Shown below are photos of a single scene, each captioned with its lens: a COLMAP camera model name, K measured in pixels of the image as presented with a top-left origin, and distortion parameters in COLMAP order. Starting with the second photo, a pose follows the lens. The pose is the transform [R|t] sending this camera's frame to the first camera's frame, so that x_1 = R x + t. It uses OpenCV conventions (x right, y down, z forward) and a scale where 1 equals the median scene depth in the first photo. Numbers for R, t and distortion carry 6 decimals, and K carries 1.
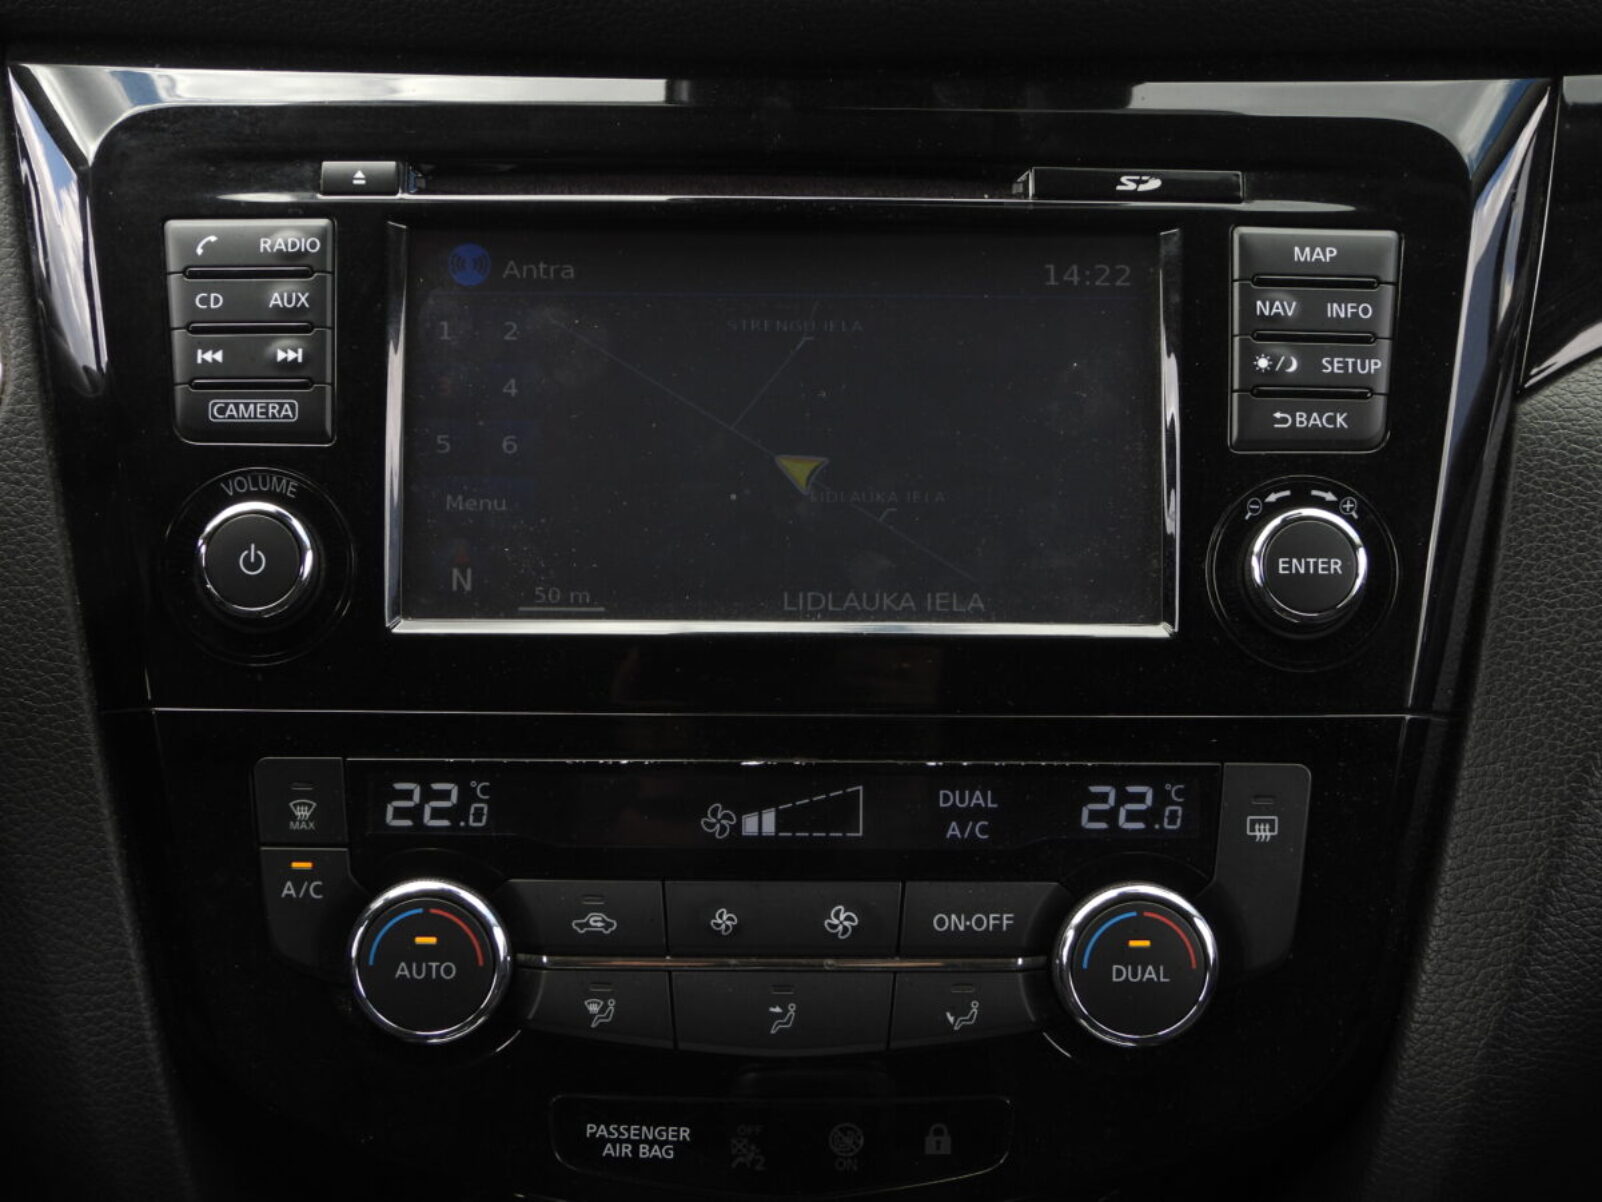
lens RADIAL K [[3550.9, 0, 801.0], [0, 3550.9, 601.0], [0, 0, 1]] dist [-0.092493, -0.108440]
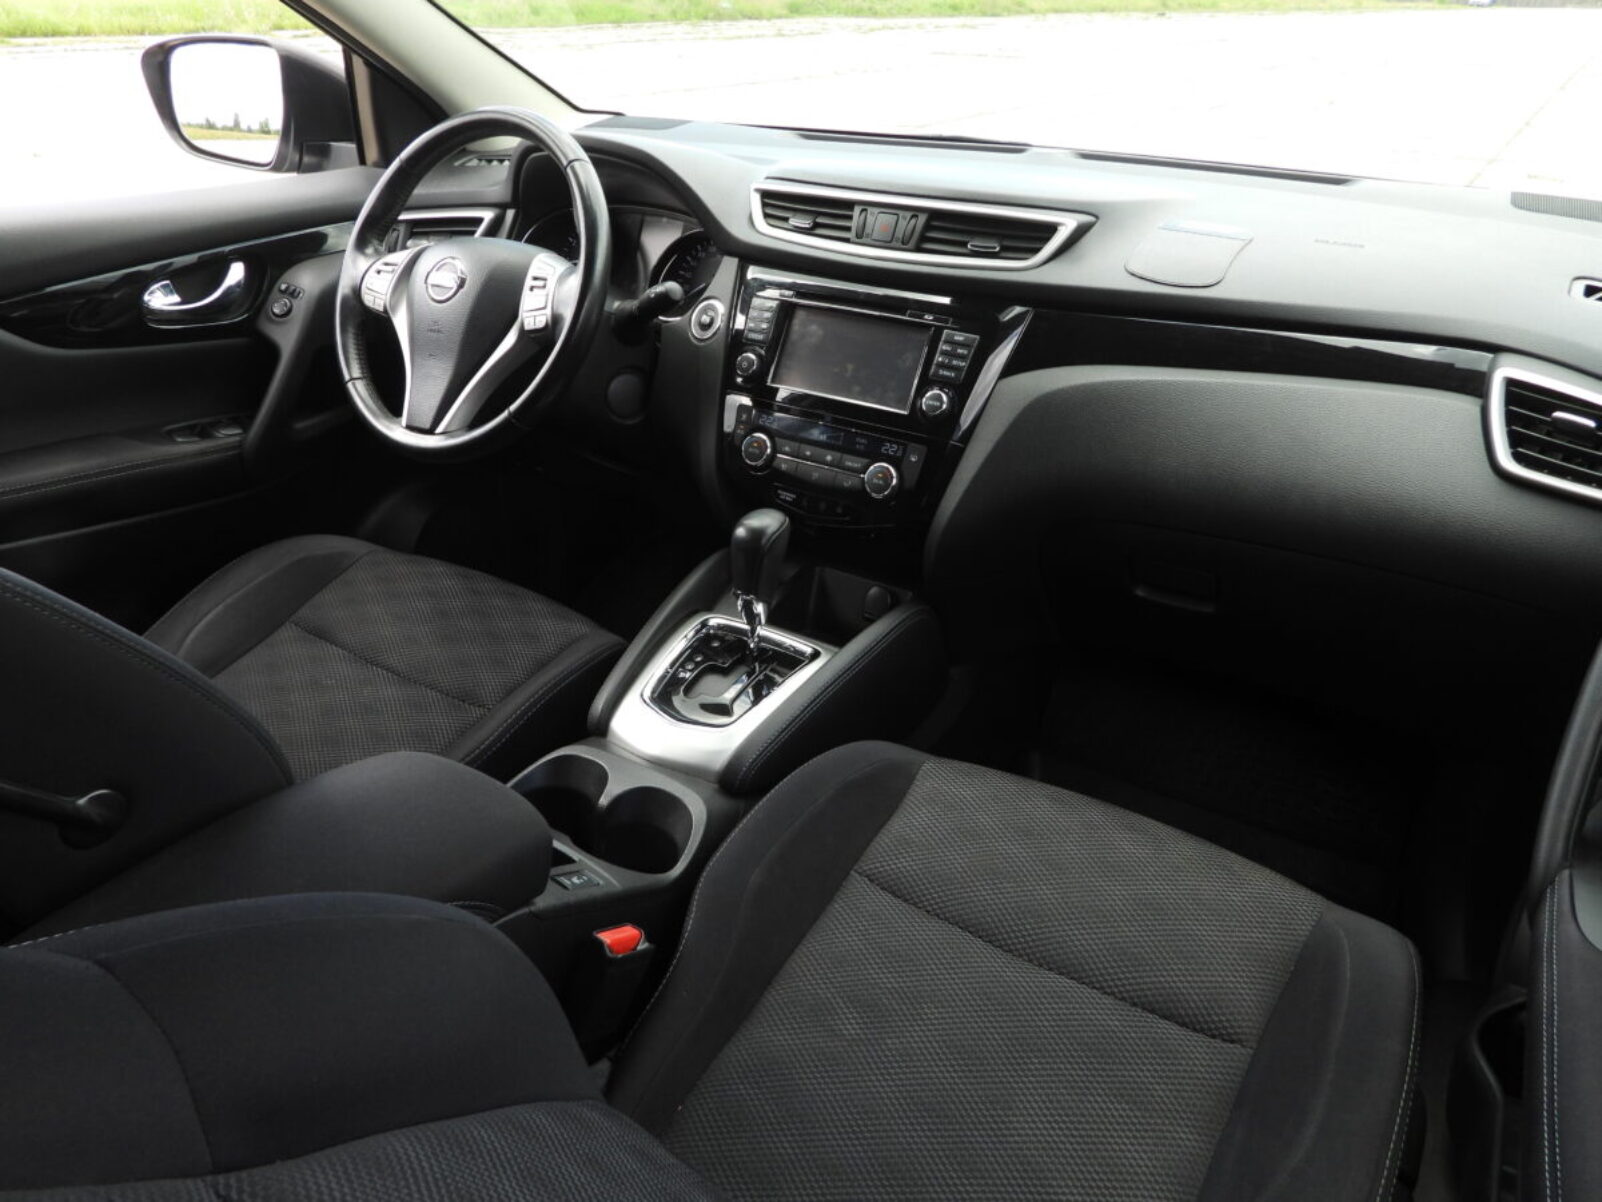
lens RADIAL K [[1155.2, 0, 801.0], [0, 1155.2, 601.0], [0, 0, 1]] dist [-0.009325, 0.004002]
pose [[0.831906, 0.258301, -0.491135, 0.792181], [-0.233518, 0.965832, 0.112415, 0.108217], [0.503391, 0.021170, 0.863799, -0.367715]]
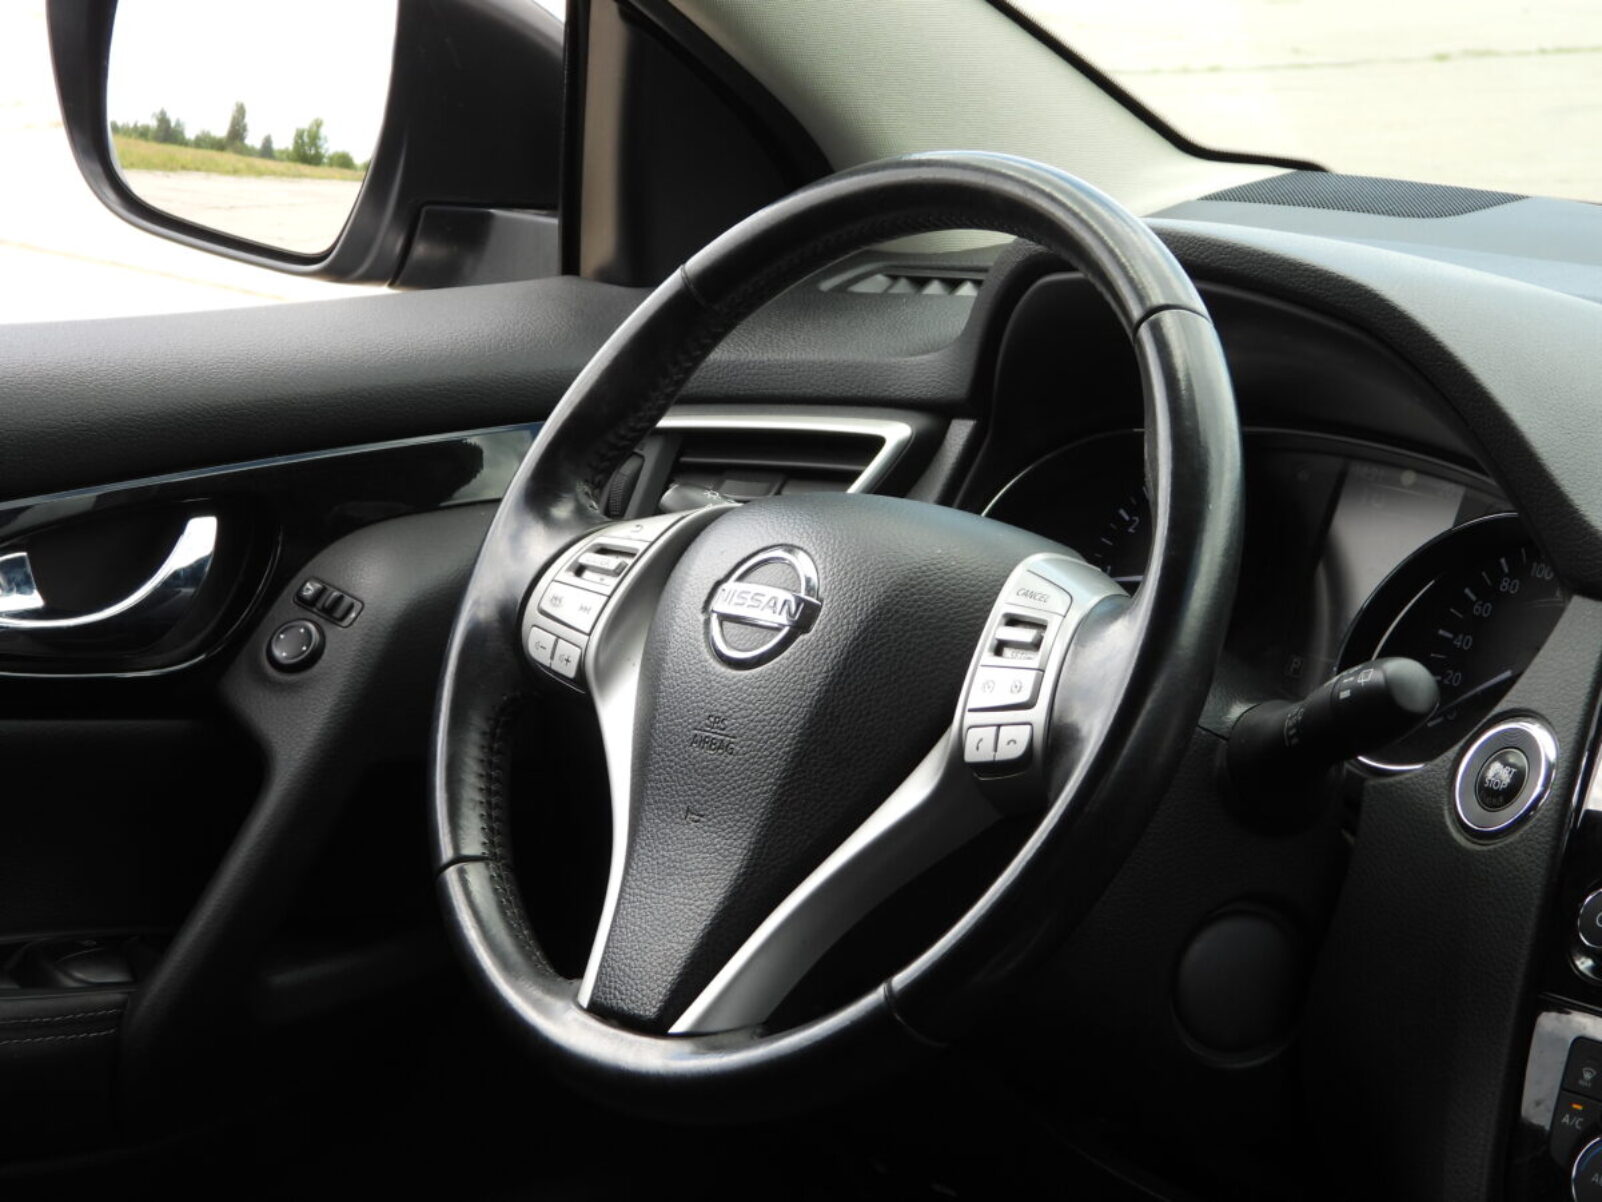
lens RADIAL K [[4095.7, 0, 801.0], [0, 4095.7, 601.0], [0, 0, 1]] dist [-0.063563, -0.329103]
pose [[0.651832, 0.165251, -0.740139, 0.965724], [-0.333496, 0.938997, -0.084056, 0.131634], [0.681098, 0.301624, 0.667179, -0.557741]]
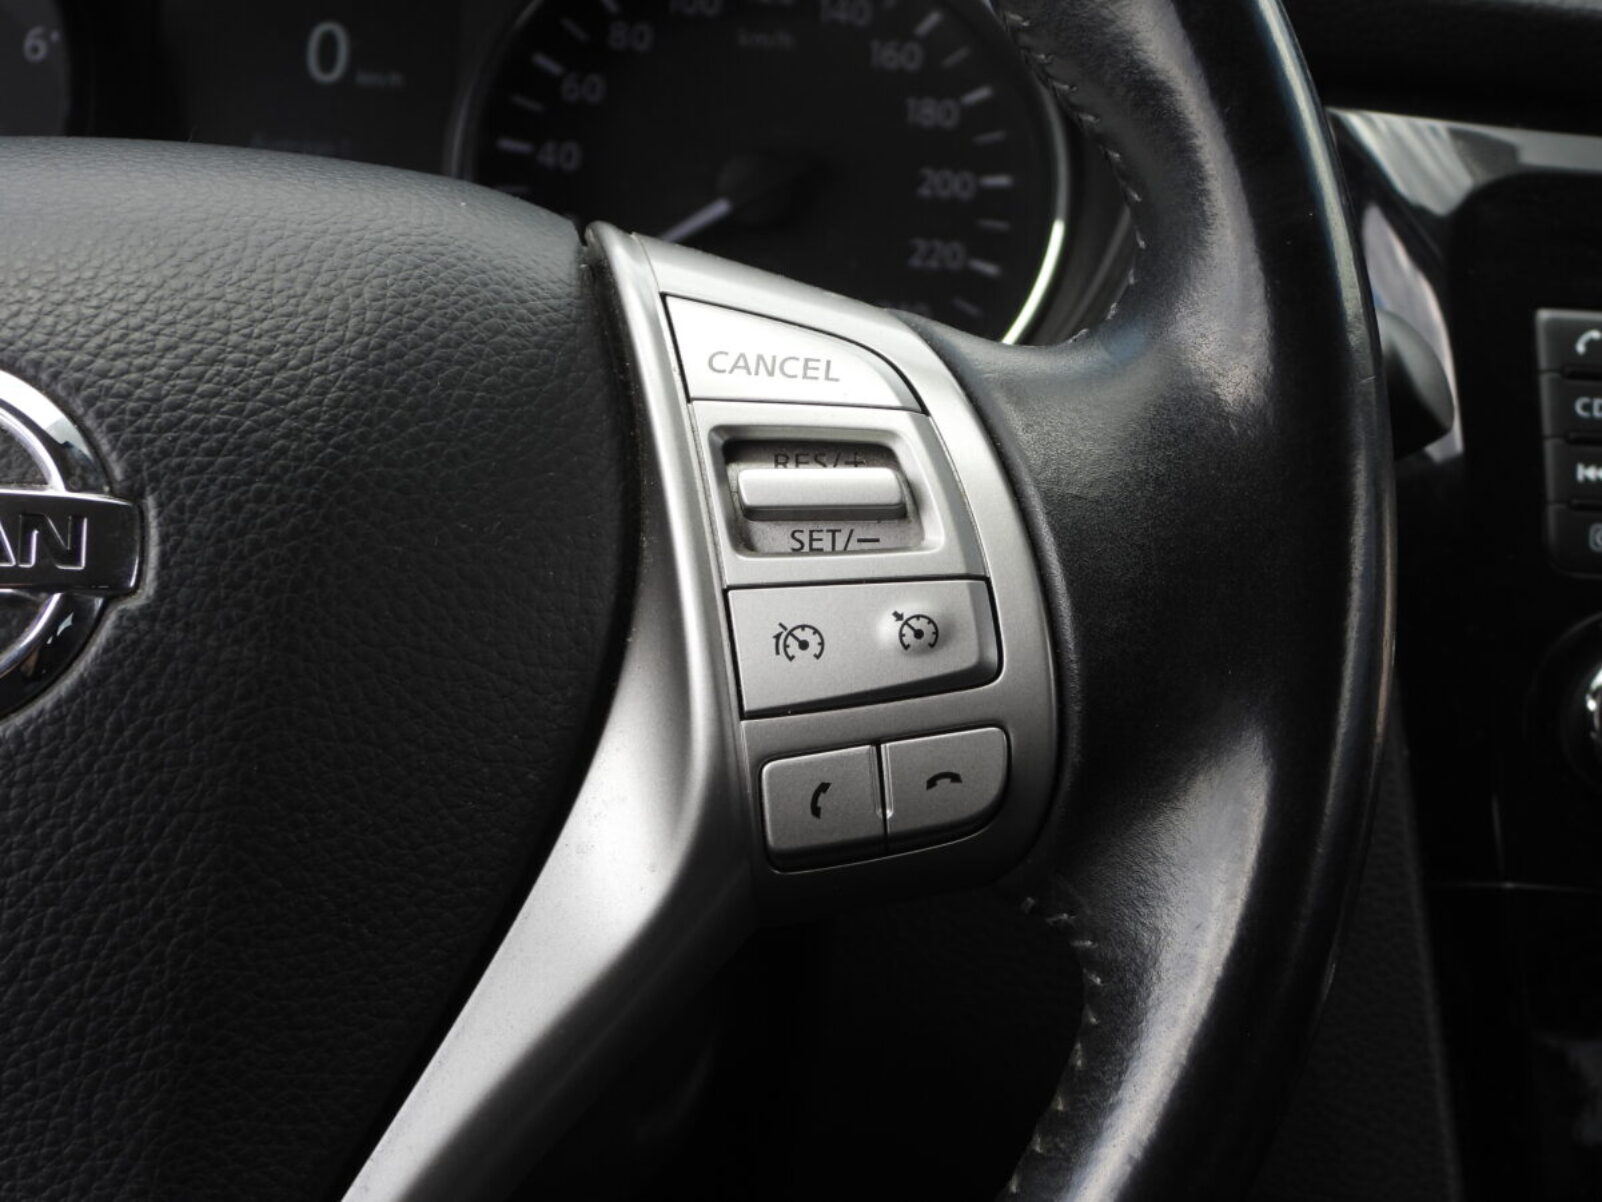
lens RADIAL K [[3550.9, 0, 801.0], [0, 3550.9, 601.0], [0, 0, 1]] dist [-0.092493, -0.108440]
pose [[0.998270, 0.058740, 0.002694, -0.355778], [-0.058705, 0.998206, -0.011801, -0.017222], [-0.003382, 0.011623, 0.999927, 0.152283]]
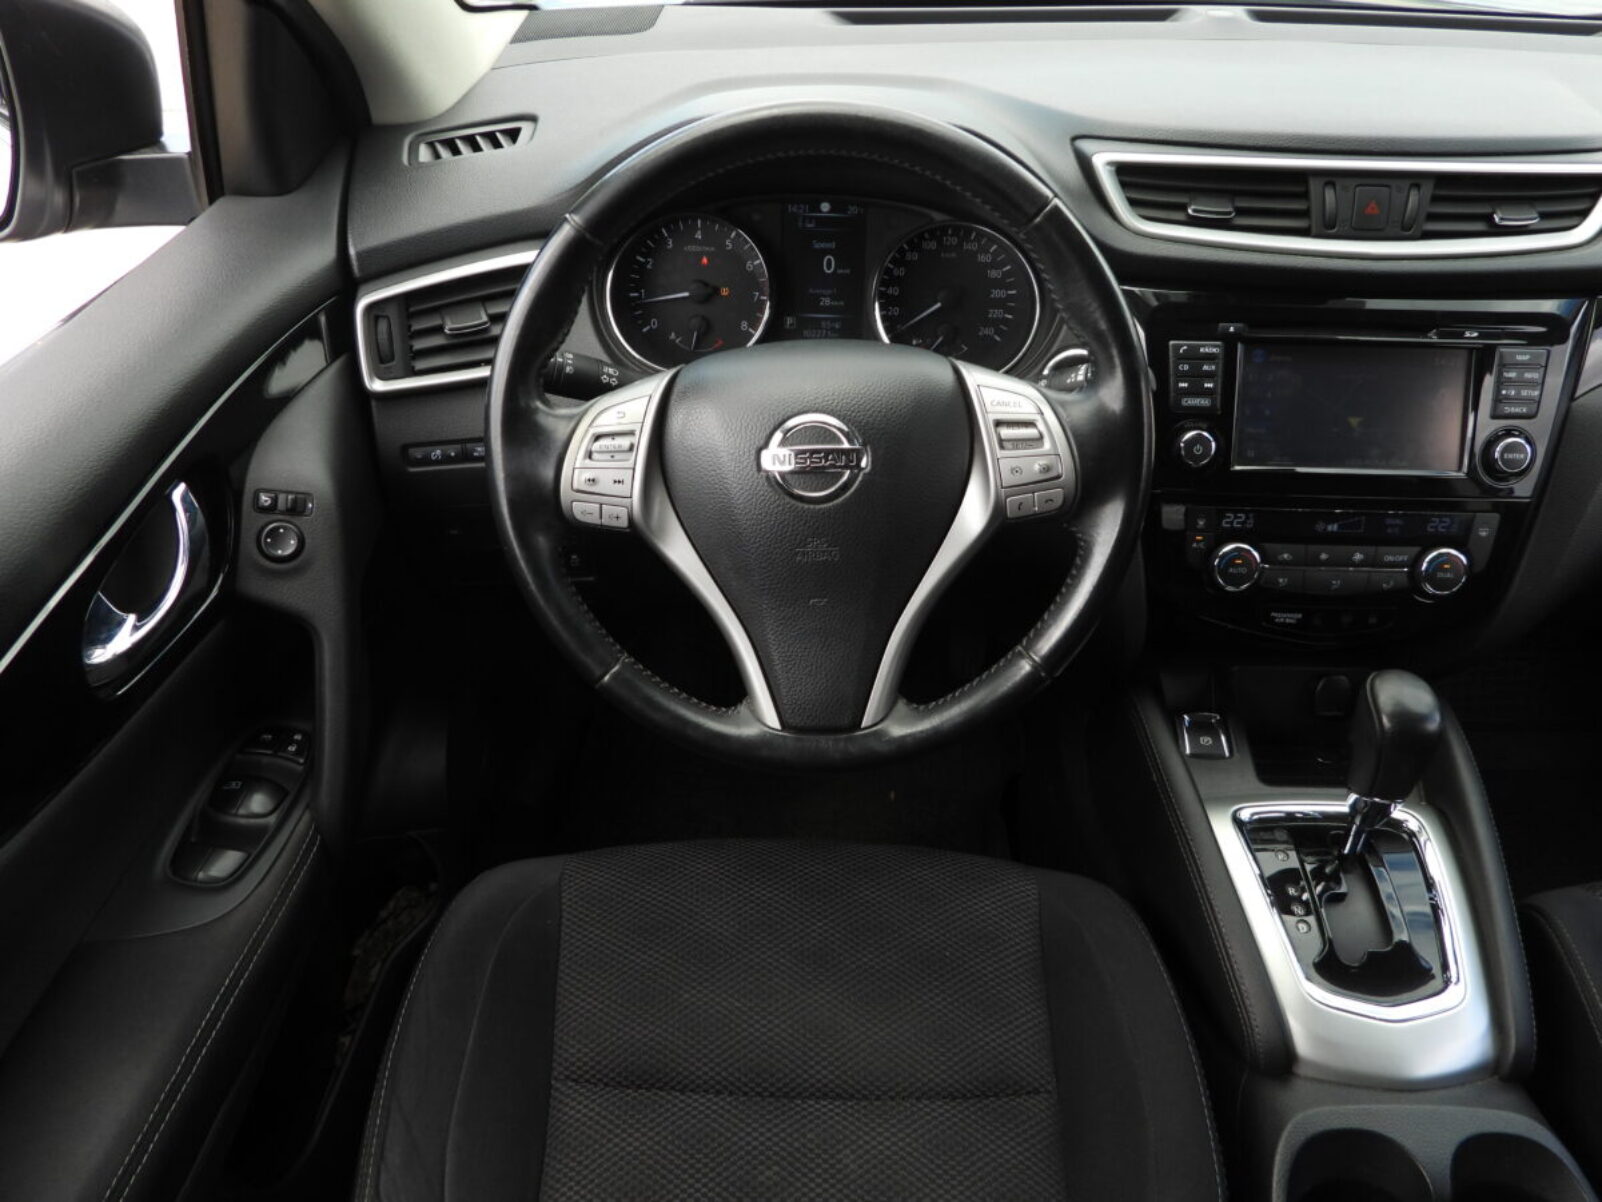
lens RADIAL K [[1155.2, 0, 801.0], [0, 1155.2, 601.0], [0, 0, 1]] dist [-0.009325, 0.004002]
pose [[0.999484, 0.021103, -0.024198, -0.490018], [-0.014593, 0.969895, 0.243086, -0.129204], [0.028599, -0.242607, 0.969703, -0.098469]]
